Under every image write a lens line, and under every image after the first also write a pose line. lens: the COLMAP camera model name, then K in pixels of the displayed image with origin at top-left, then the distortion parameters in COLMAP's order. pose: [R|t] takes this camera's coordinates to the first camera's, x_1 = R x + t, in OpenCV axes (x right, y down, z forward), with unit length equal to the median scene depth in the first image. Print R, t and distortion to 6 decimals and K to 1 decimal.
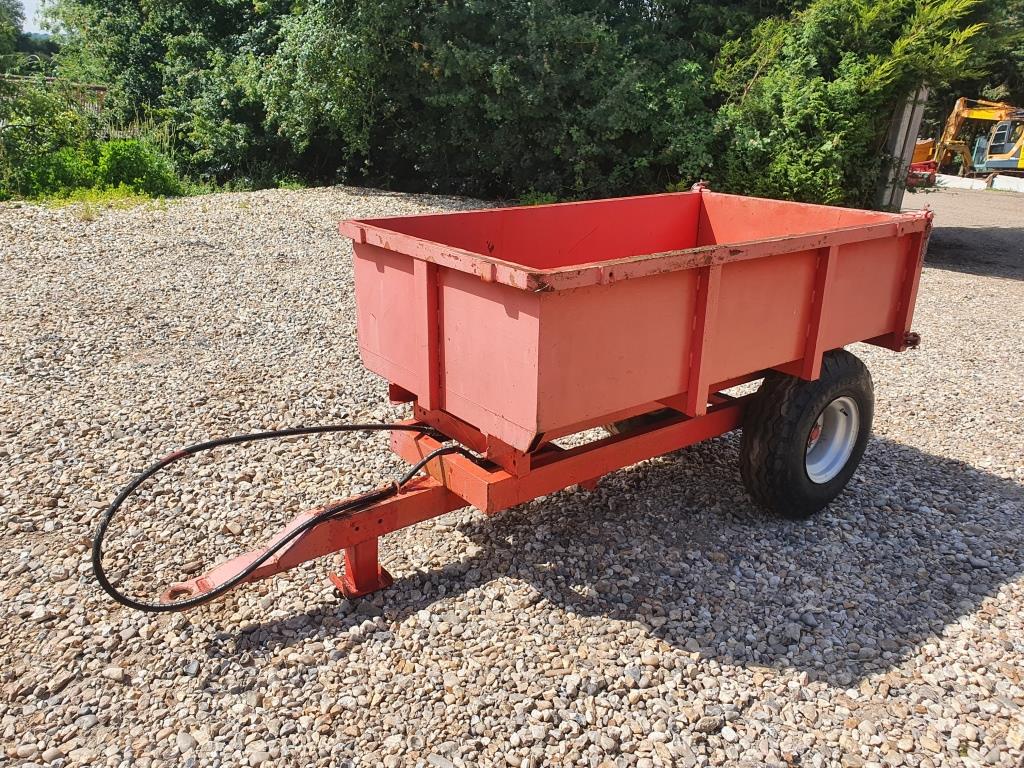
lens RADIAL K [[810.5, 0, 512.0], [0, 810.5, 384.0], [0, 0, 1]] dist [0.003153, 0.020616]
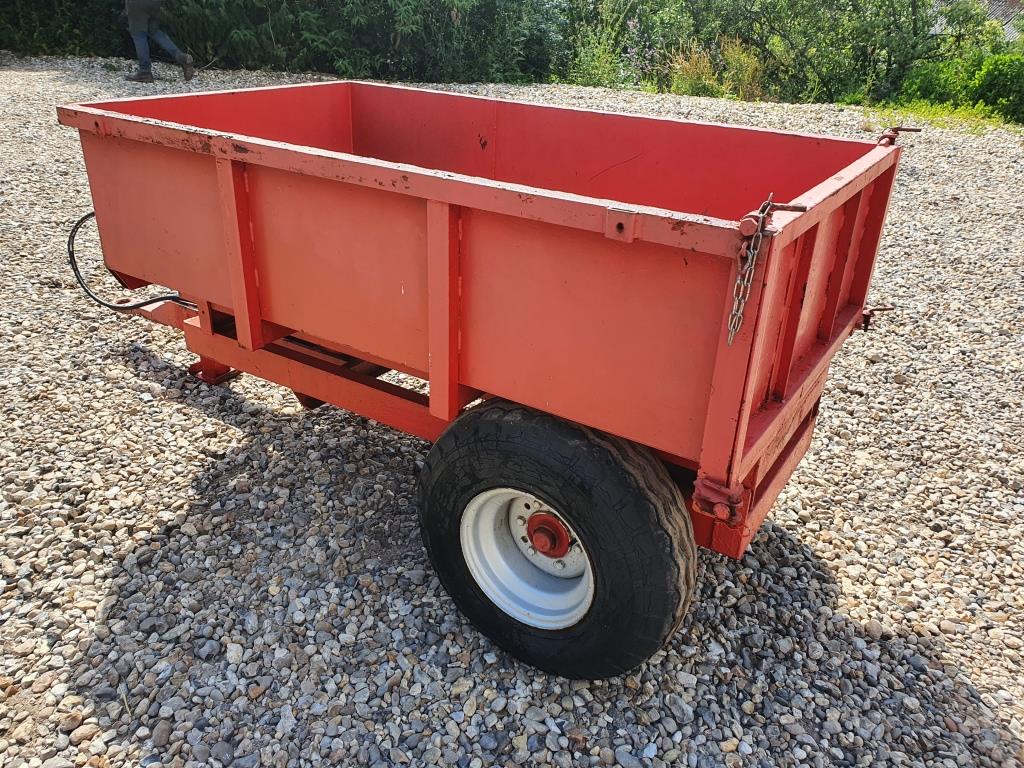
lens RADIAL K [[810.5, 0, 512.0], [0, 810.5, 384.0], [0, 0, 1]] dist [0.003153, 0.020616]
pose [[0.313284, 0.414593, -0.854380, 0.980184], [-0.343718, 0.888177, 0.304959, -0.256935], [0.885274, 0.198128, 0.420755, 0.866282]]
